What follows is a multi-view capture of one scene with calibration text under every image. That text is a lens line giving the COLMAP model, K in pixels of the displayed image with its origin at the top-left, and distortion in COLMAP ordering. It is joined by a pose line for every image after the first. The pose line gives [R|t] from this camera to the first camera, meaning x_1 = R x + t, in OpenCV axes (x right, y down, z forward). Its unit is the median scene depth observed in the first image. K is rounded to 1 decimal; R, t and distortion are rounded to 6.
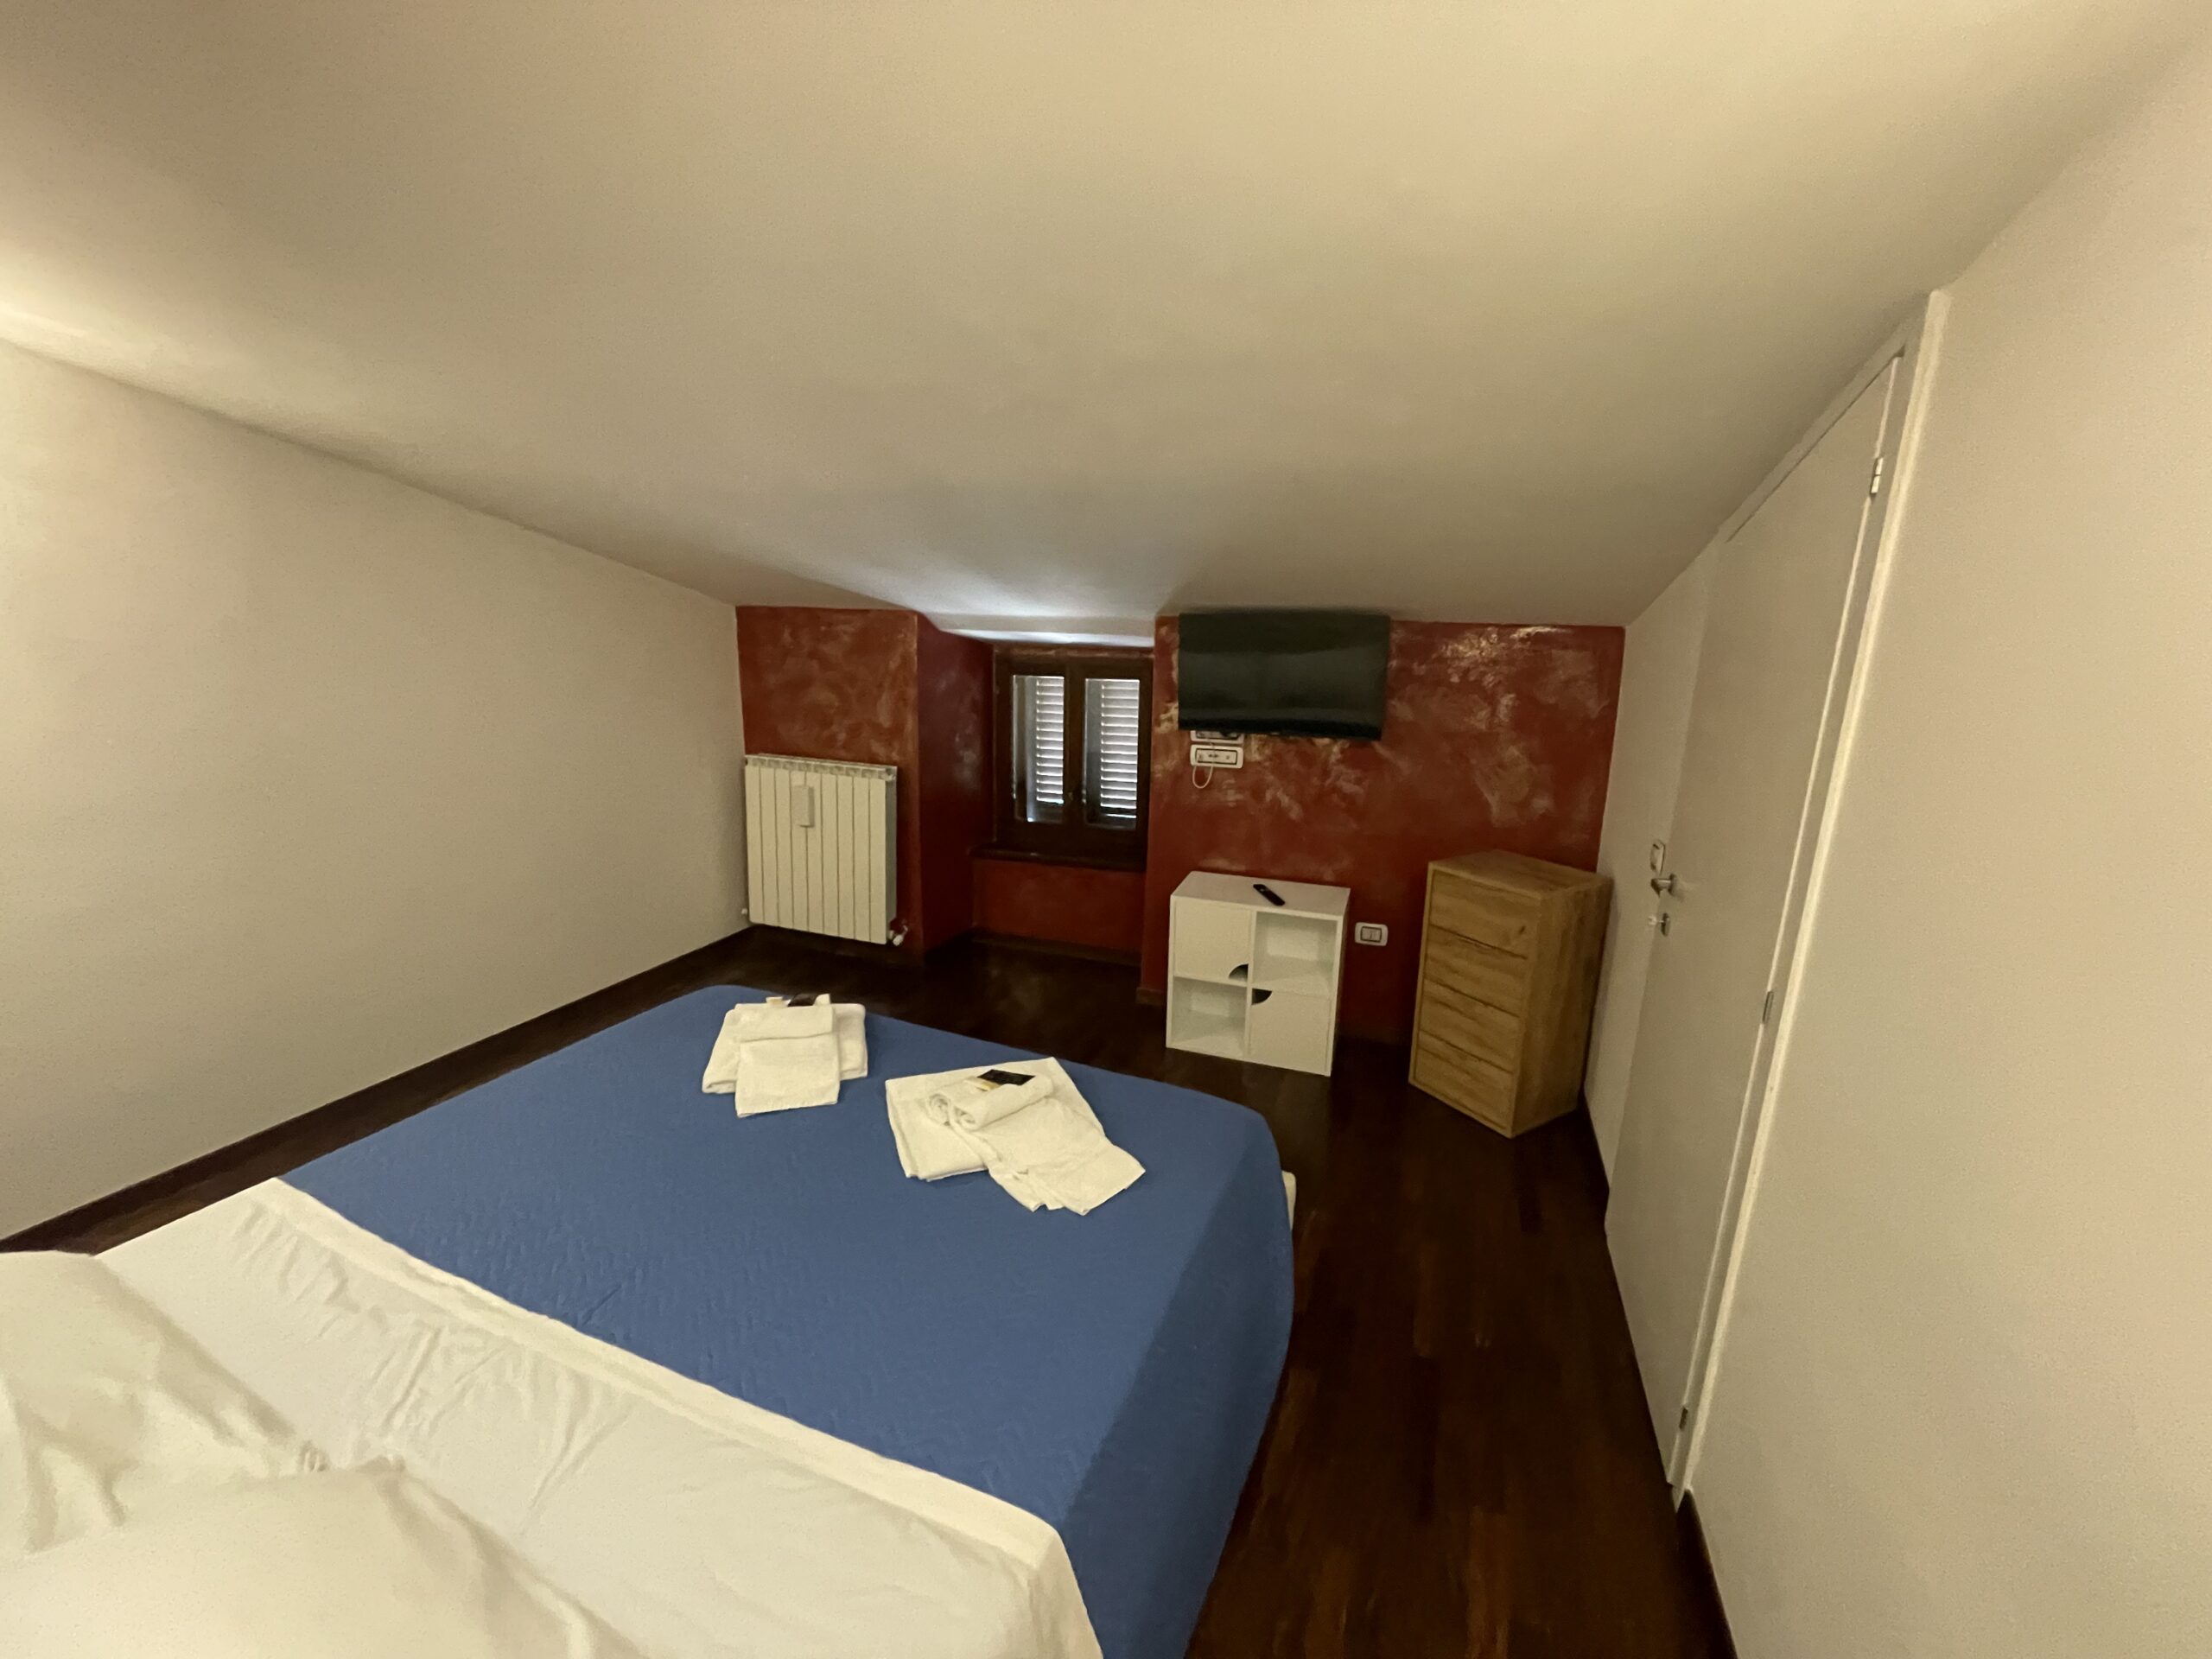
lens RADIAL K [[889.8, 0, 1099.7], [0, 889.8, 826.8], [0, 0, 1]] dist [-0.003165, 0.000215]
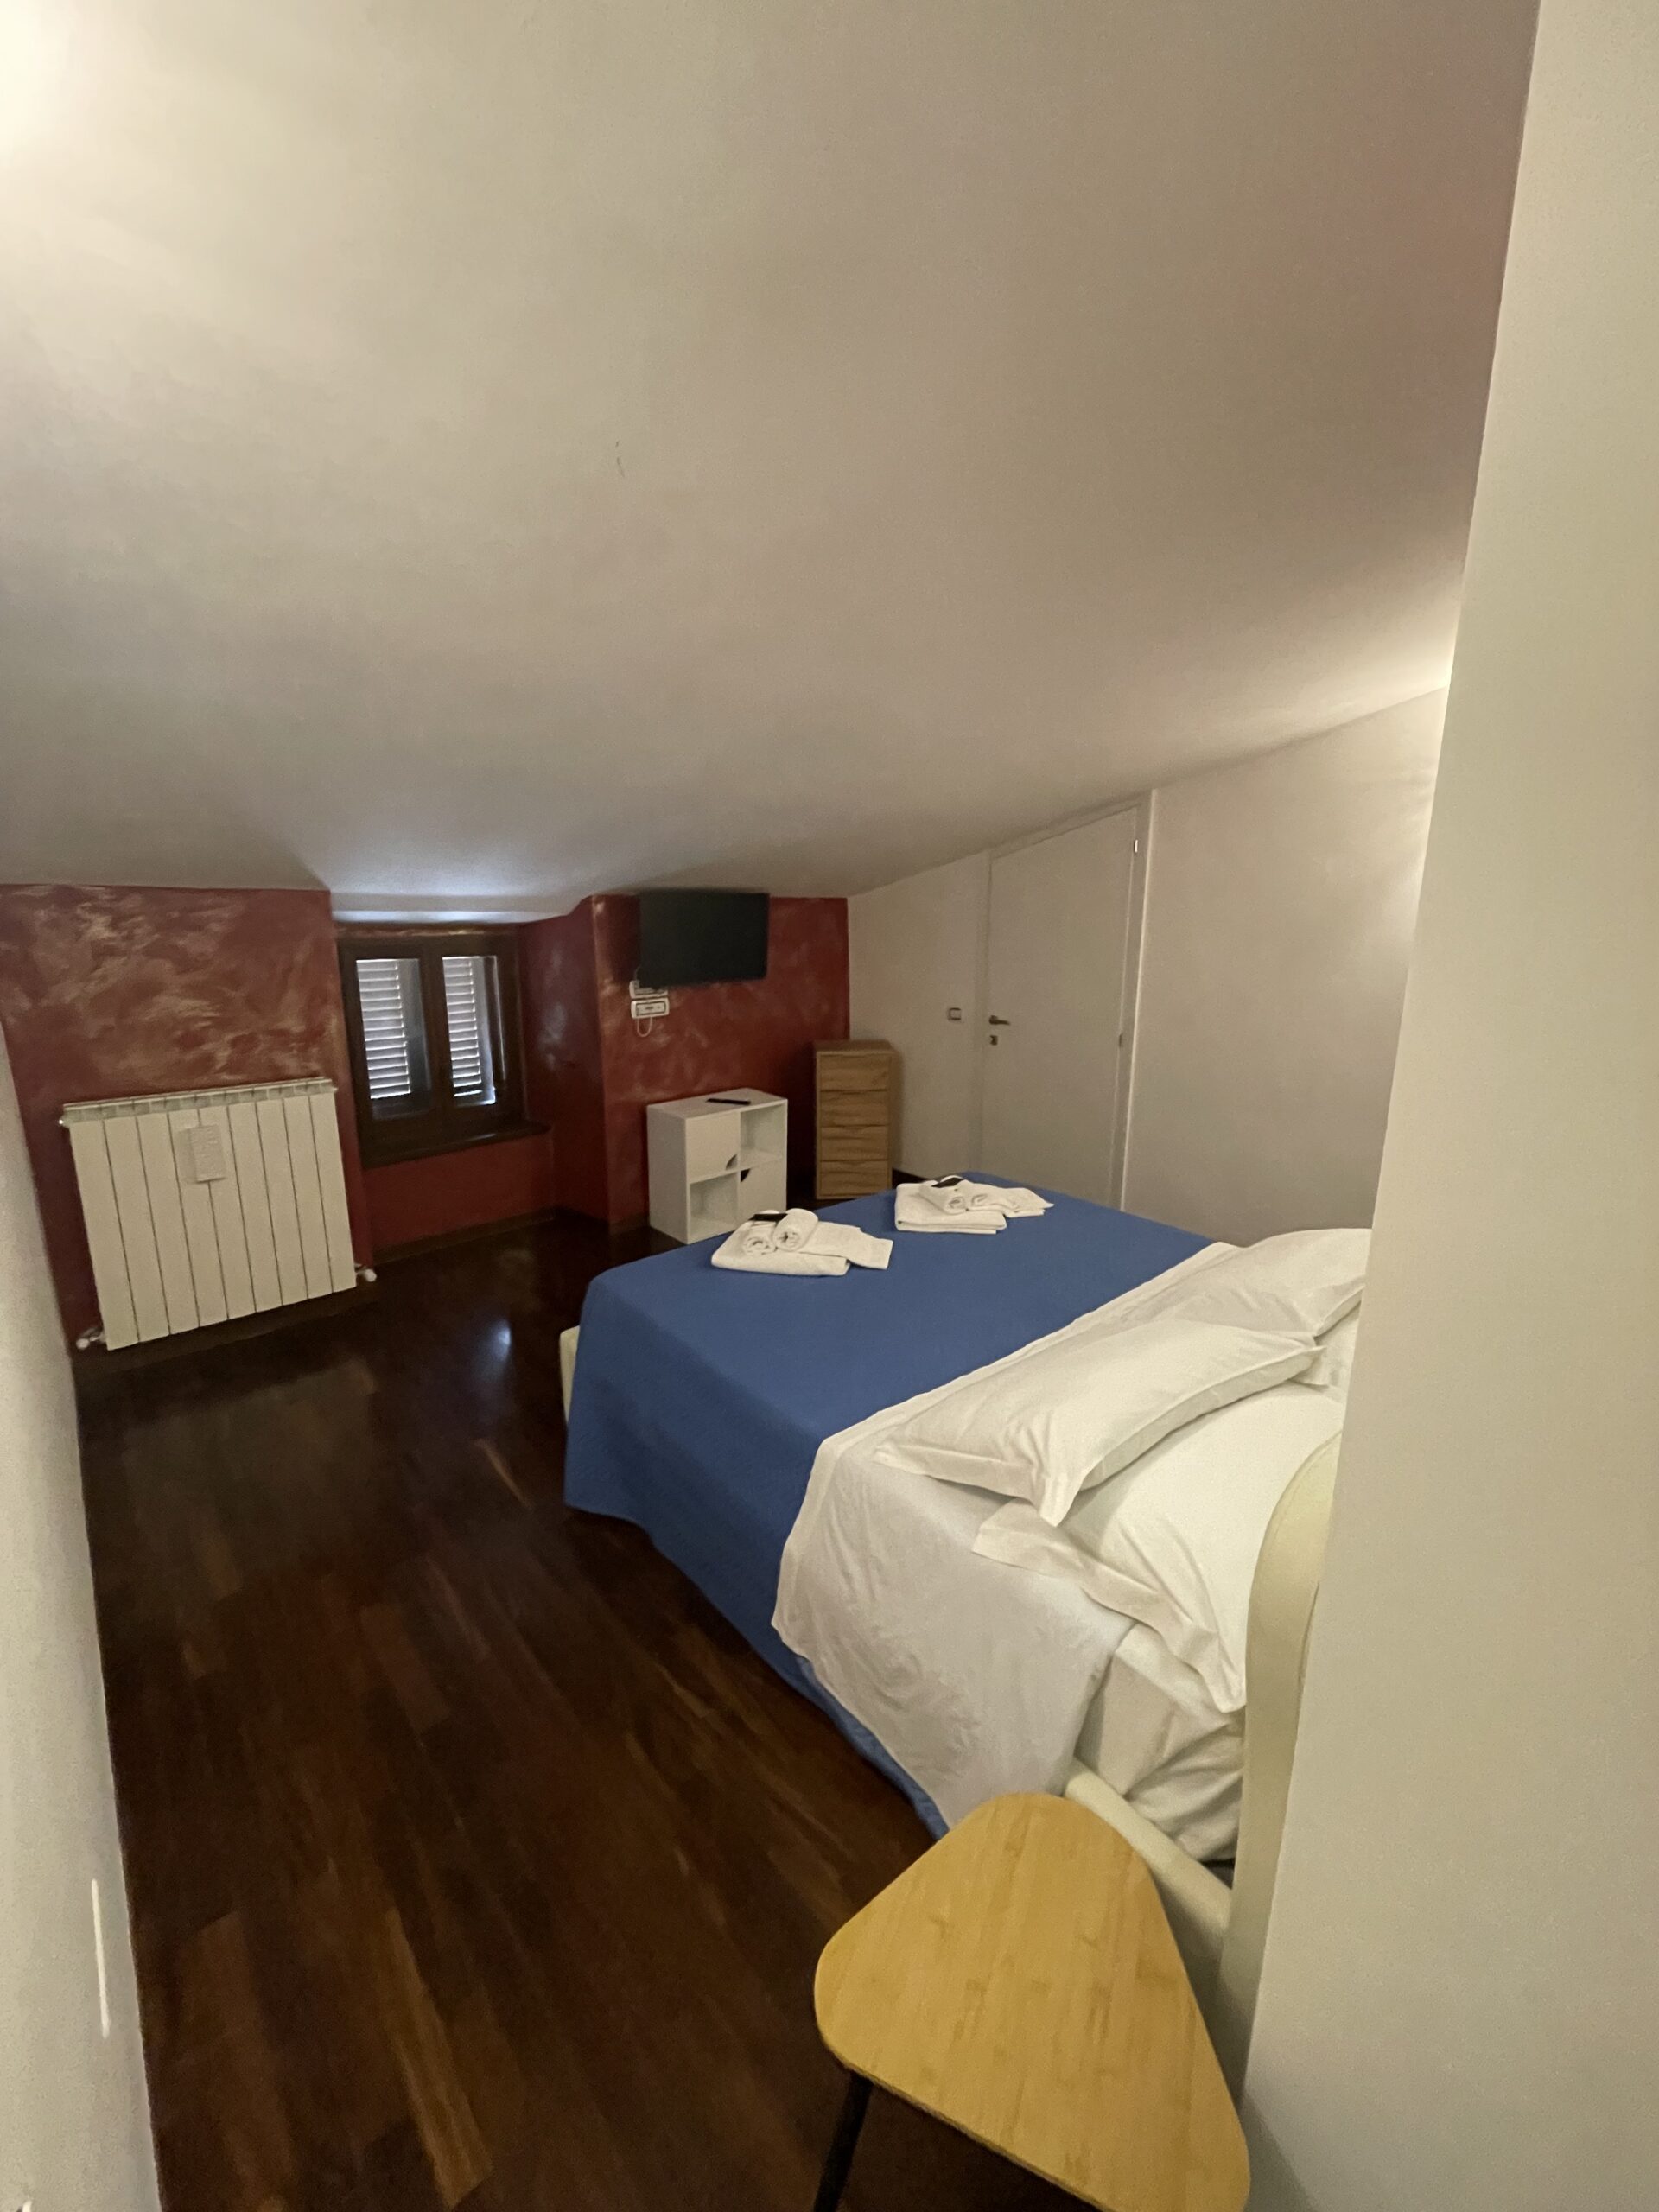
lens RADIAL K [[889.8, 0, 835.2], [0, 889.8, 1106.7], [0, 0, 1]] dist [-0.003165, 0.000215]
pose [[0.439725, -0.219237, 0.870963, -0.759685], [0.204567, 0.968708, 0.140561, -0.060267], [-0.874525, 0.116362, 0.470814, 0.189509]]
